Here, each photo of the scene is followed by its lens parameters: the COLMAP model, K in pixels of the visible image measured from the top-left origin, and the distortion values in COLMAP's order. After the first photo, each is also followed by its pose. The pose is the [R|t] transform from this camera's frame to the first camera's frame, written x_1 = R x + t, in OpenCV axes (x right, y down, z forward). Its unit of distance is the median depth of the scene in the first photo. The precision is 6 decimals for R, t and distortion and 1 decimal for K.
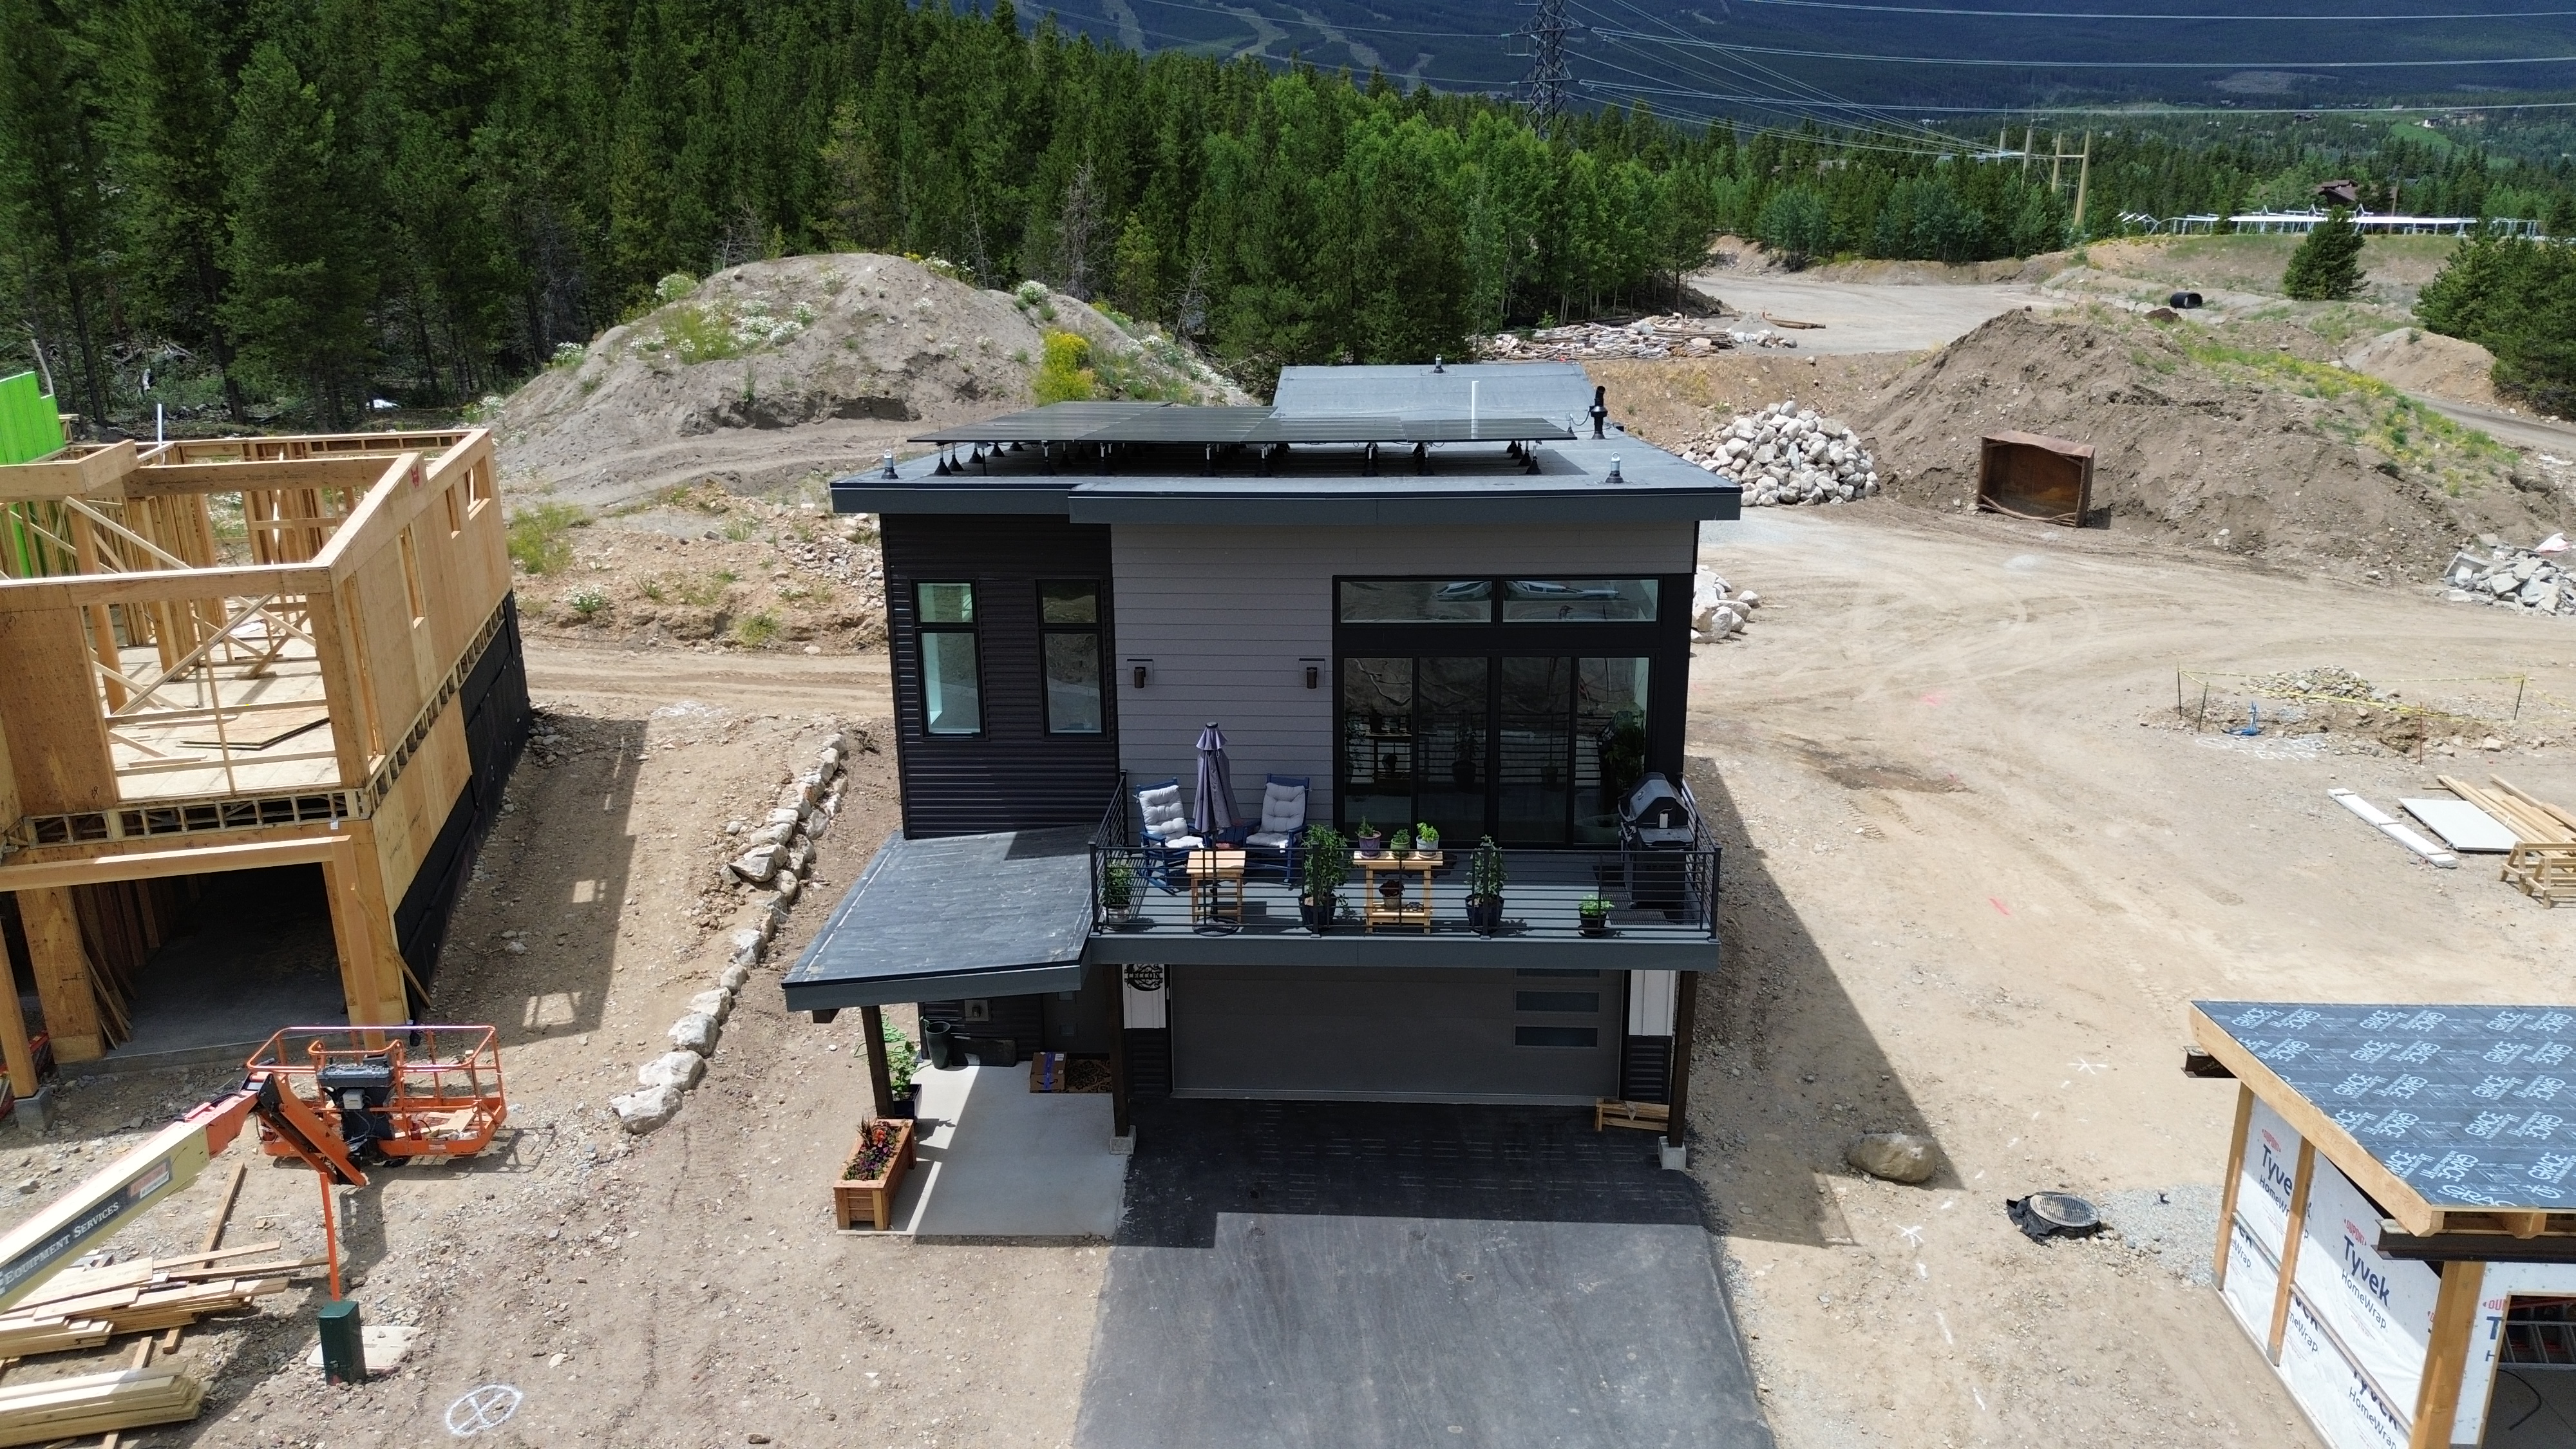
lens RADIAL K [[1829.5, 0, 1285.7], [0, 1829.5, 711.8], [0, 0, 1]] dist [0.055614, -0.054095]
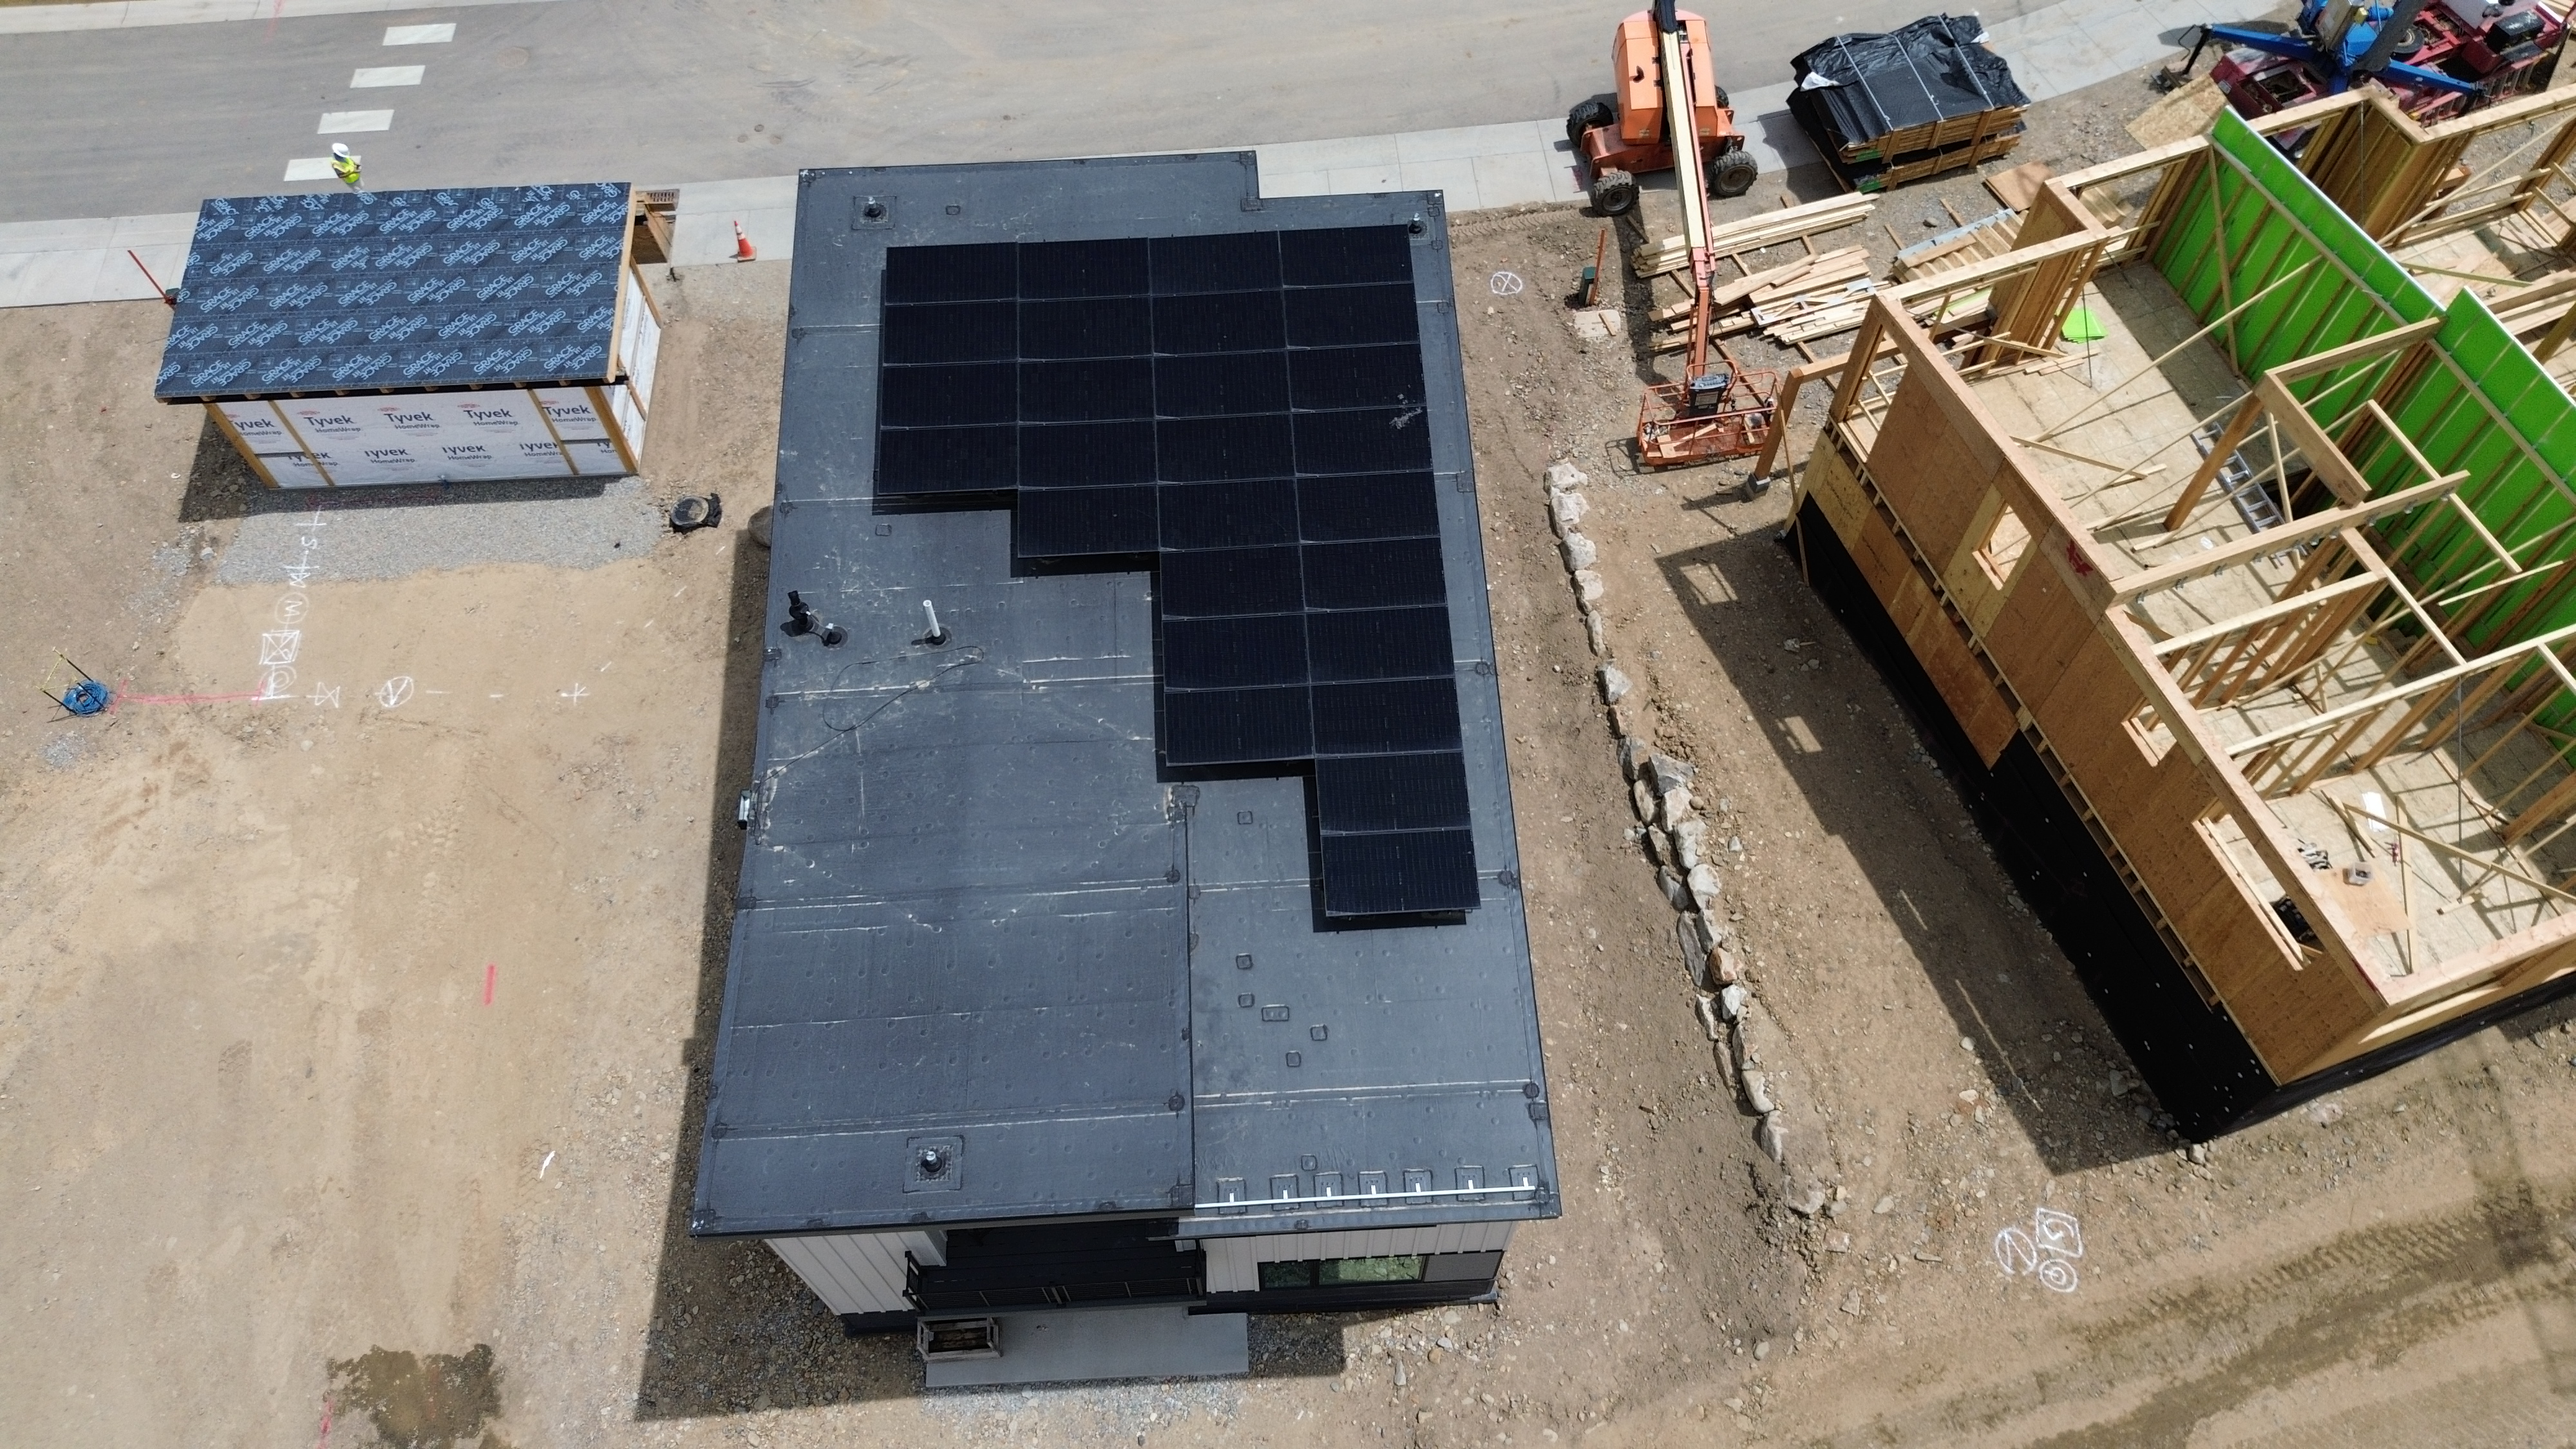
lens RADIAL K [[1829.5, 0, 1276.5], [0, 1829.5, 732.7], [0, 0, 1]] dist [0.055614, -0.054095]
pose [[-0.994632, 0.099899, -0.026985, -0.027668], [-0.002507, 0.237432, 0.971401, -0.795883], [0.103449, 0.966254, -0.235907, 0.995627]]
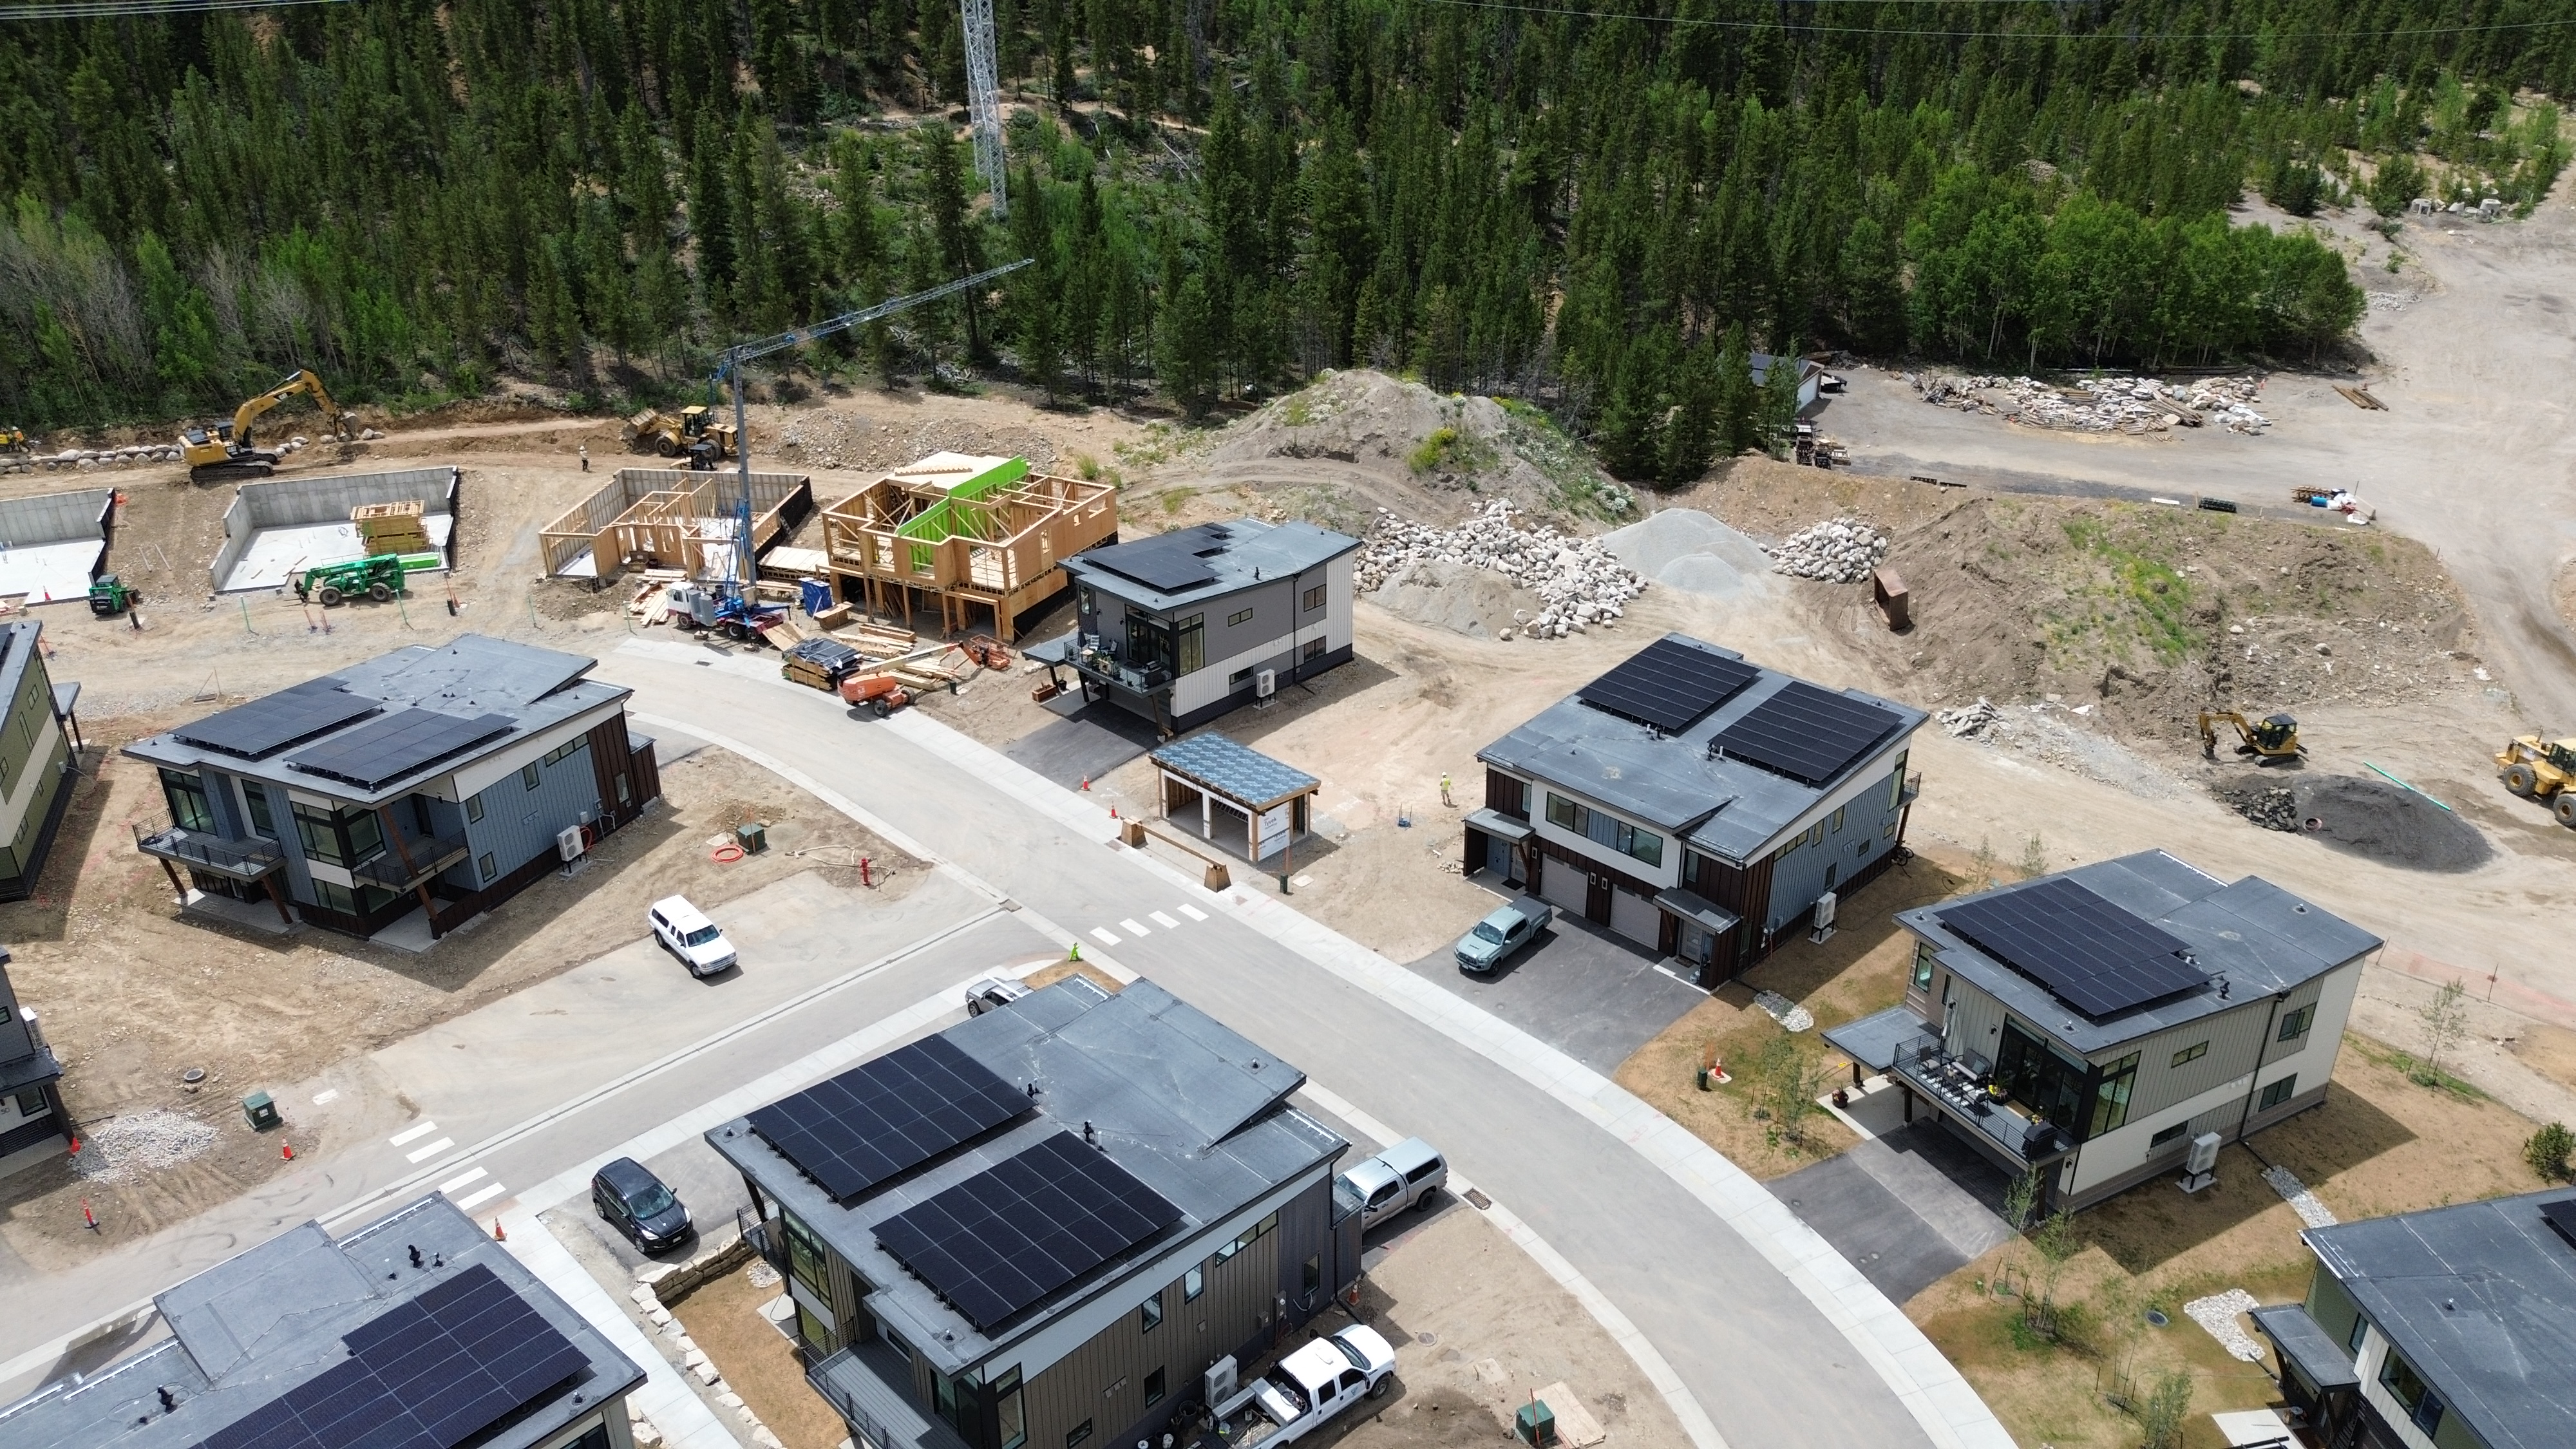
lens RADIAL K [[1829.5, 0, 1284.6], [0, 1829.5, 728.5], [0, 0, 1]] dist [0.055614, -0.054095]
pose [[0.747356, 0.298273, -0.593711, 1.994653], [-0.192543, 0.952454, 0.236131, -0.590910], [0.635914, -0.062159, 0.769253, -1.496883]]
